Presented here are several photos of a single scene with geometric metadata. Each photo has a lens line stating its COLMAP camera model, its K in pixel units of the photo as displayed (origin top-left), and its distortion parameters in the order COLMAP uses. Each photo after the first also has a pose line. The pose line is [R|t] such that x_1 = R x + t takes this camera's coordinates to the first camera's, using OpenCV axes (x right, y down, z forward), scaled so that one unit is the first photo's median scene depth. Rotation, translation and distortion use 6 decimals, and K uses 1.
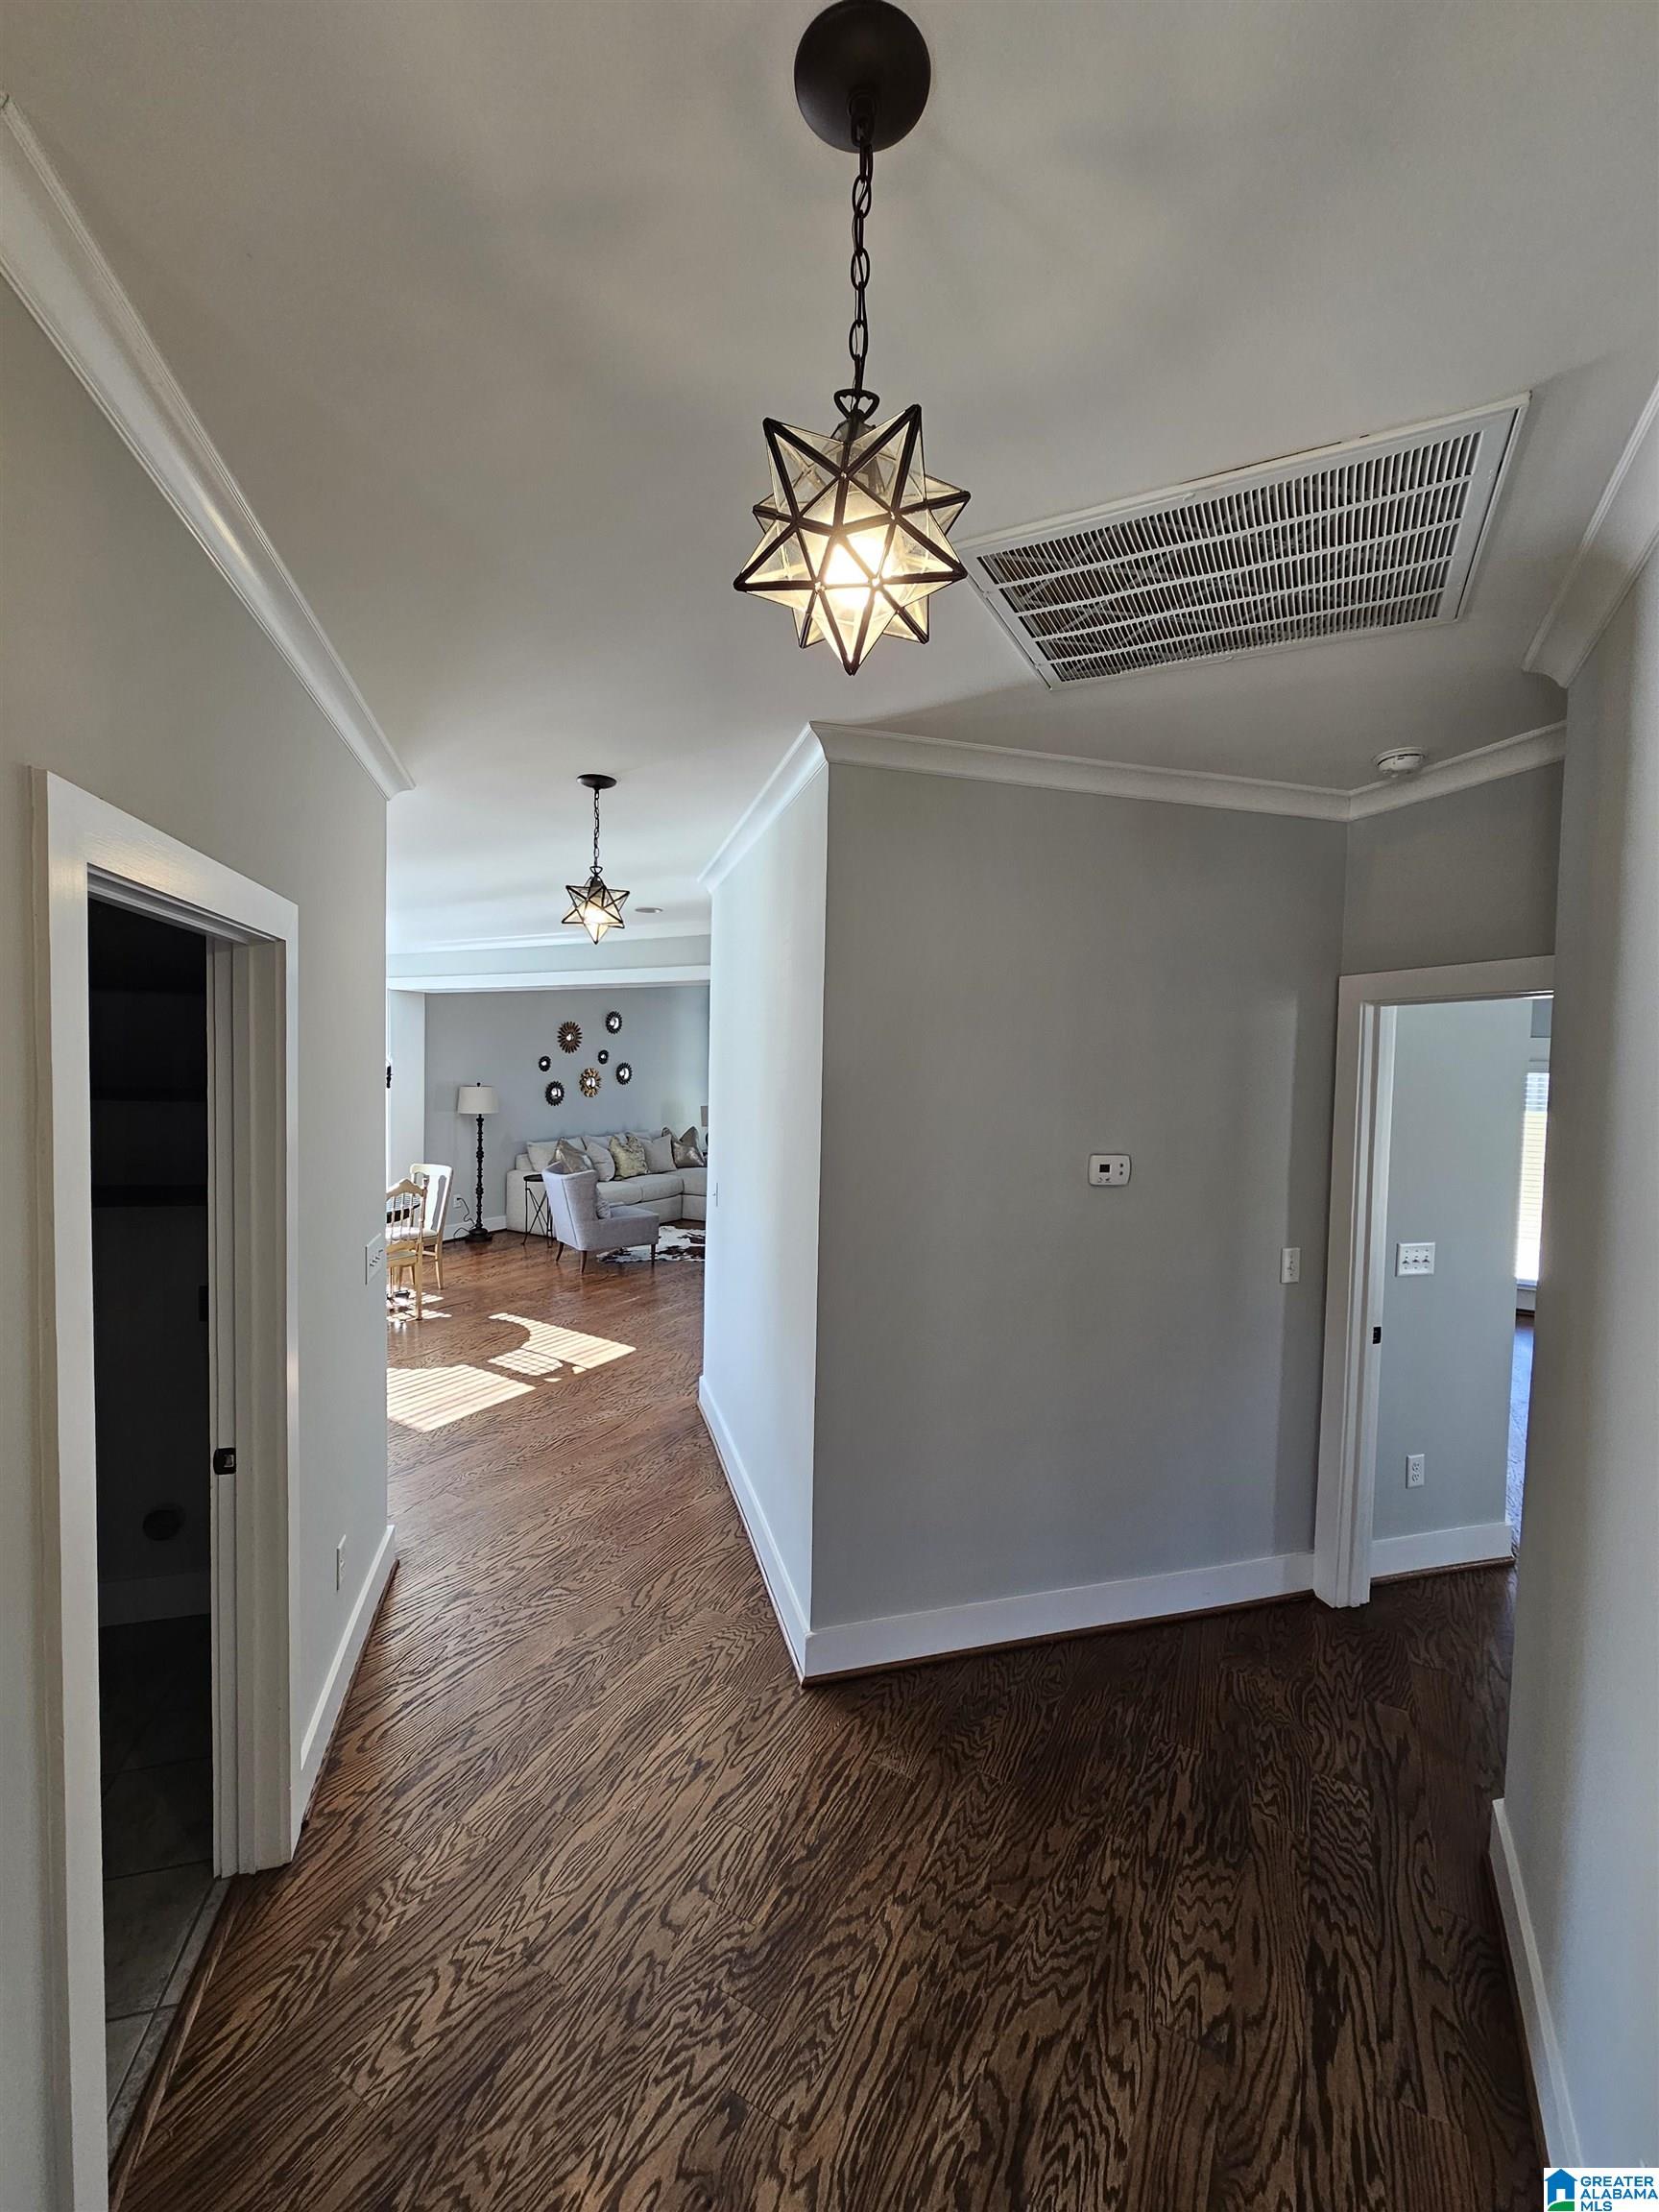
lens RADIAL K [[895.4, 0, 832.6], [0, 895.4, 1098.8], [0, 0, 1]] dist [-0.000191, -0.000422]
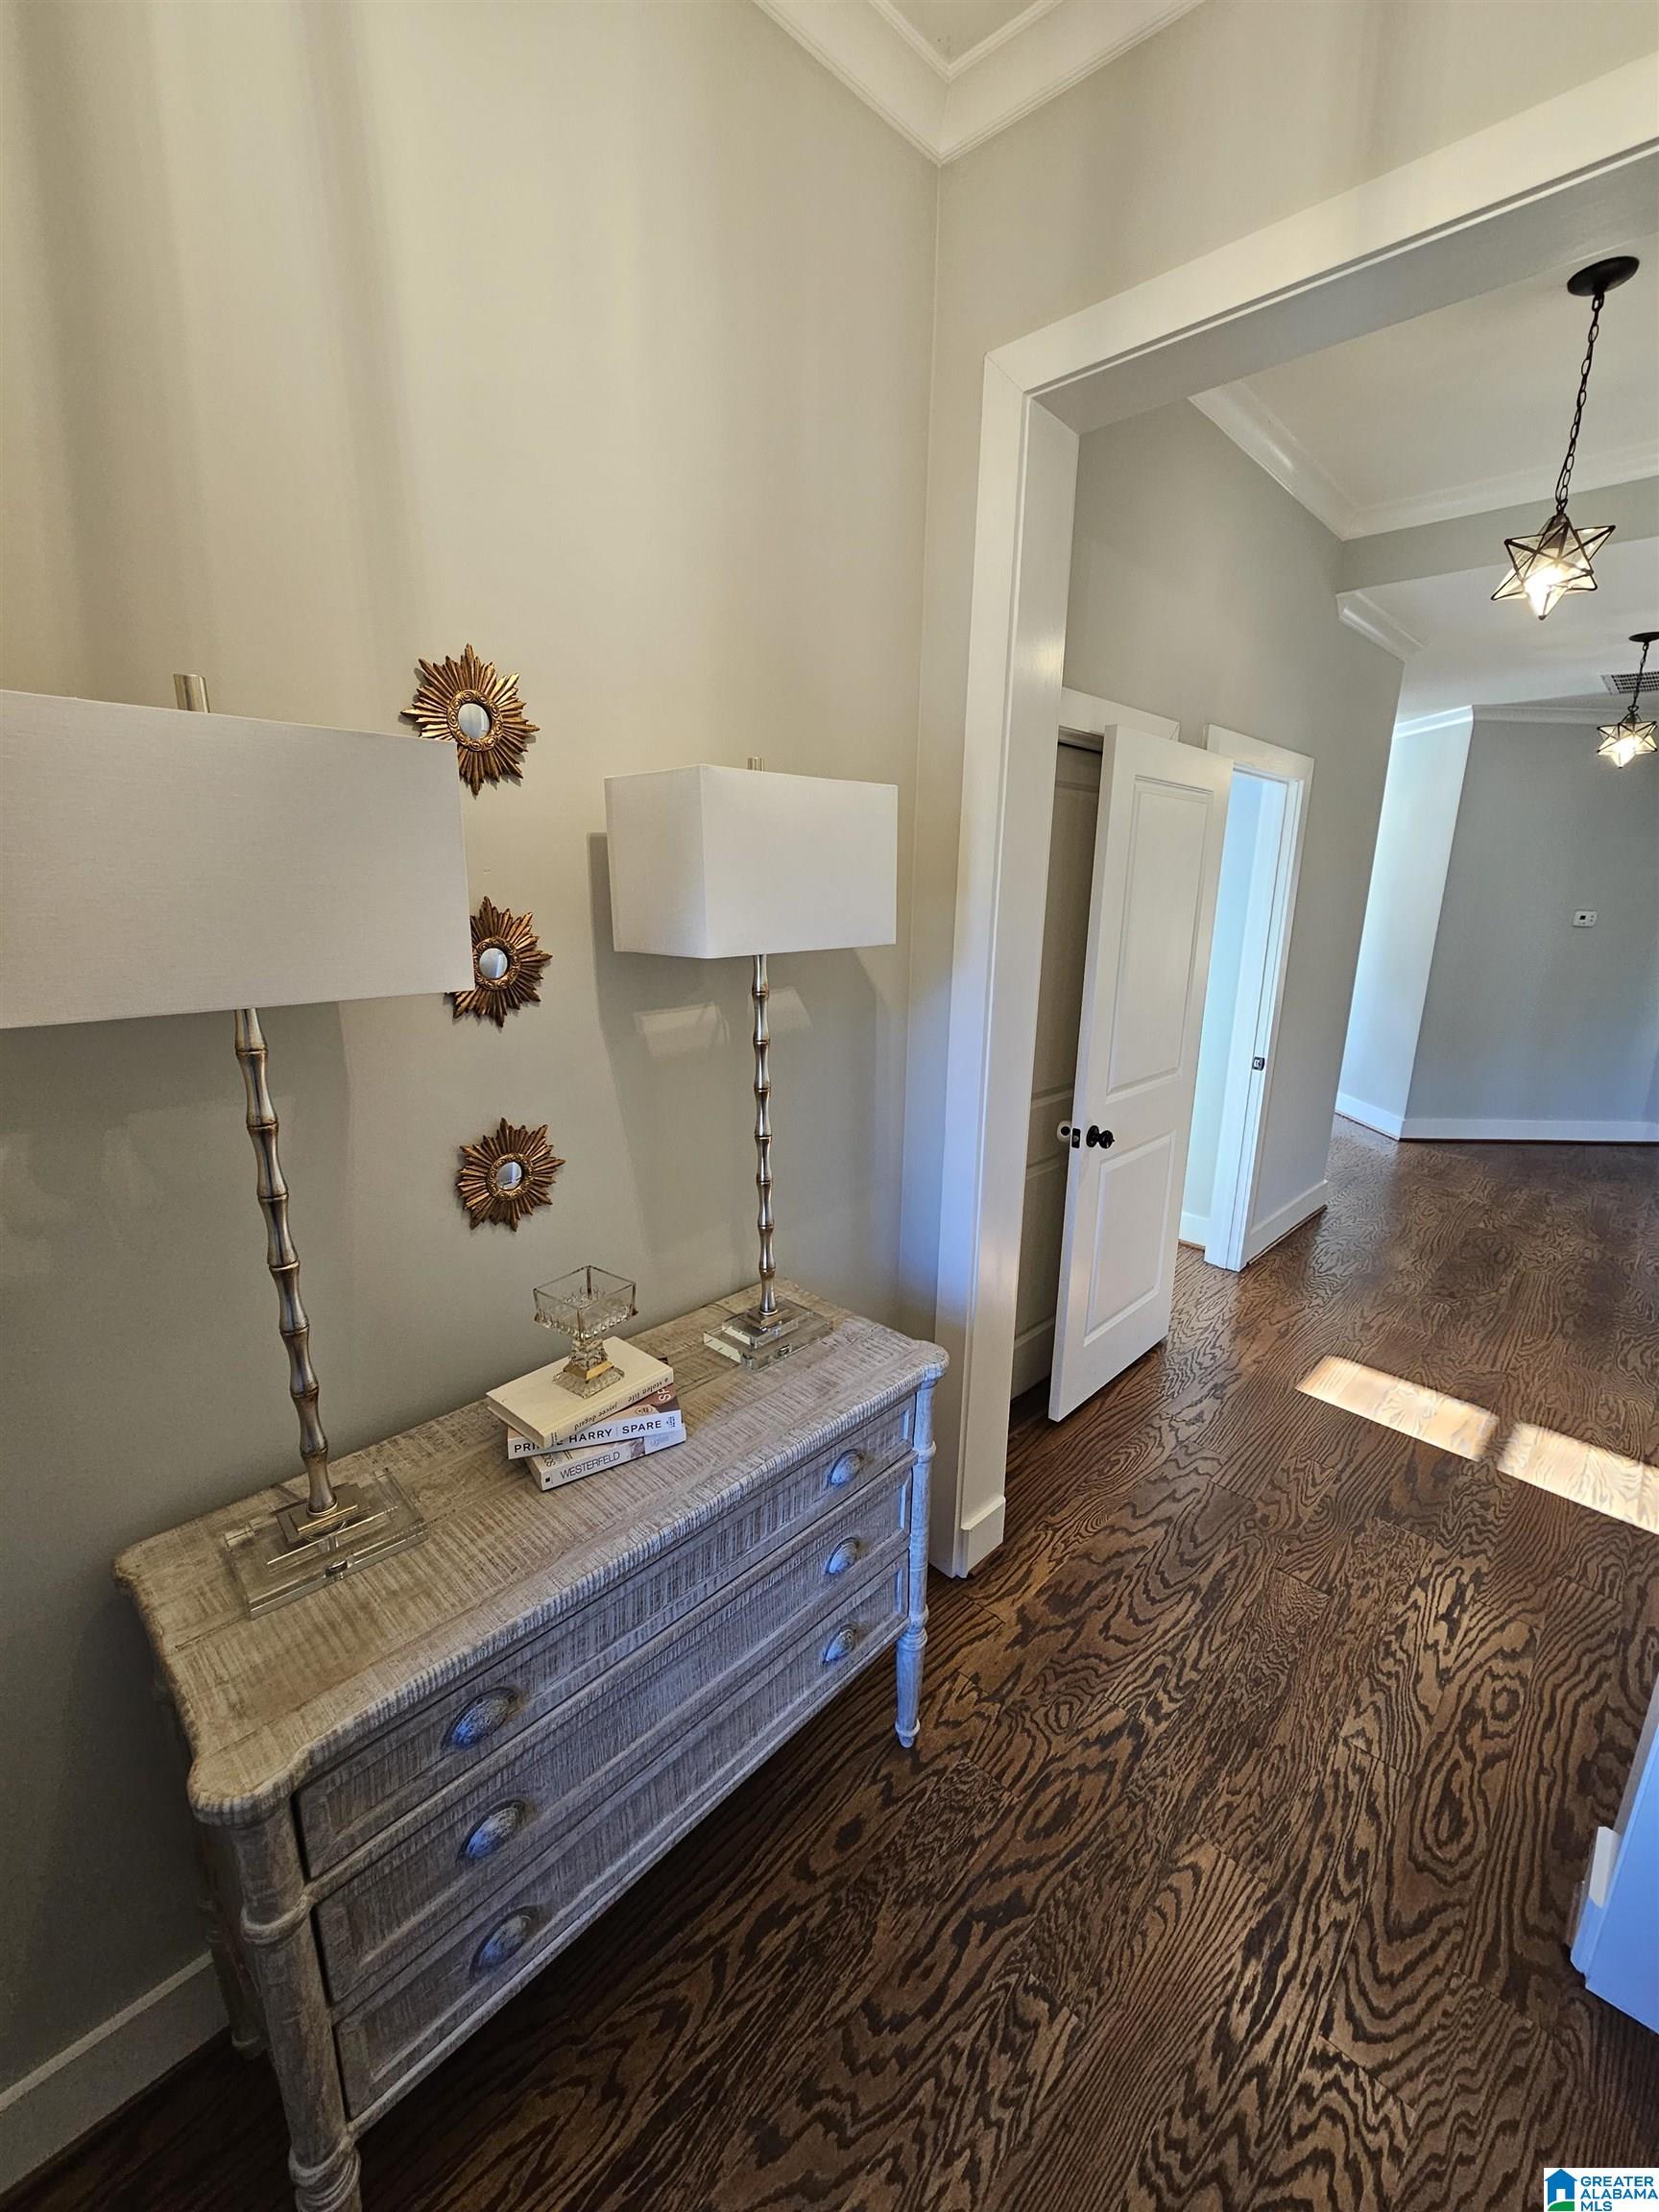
lens RADIAL K [[895.4, 0, 832.6], [0, 895.4, 1098.8], [0, 0, 1]] dist [-0.000191, -0.000422]
pose [[0.964837, 0.055618, -0.256898, -1.050176], [-0.002198, 0.979030, 0.203705, 0.092163], [0.262840, -0.195977, 0.944726, -1.914237]]
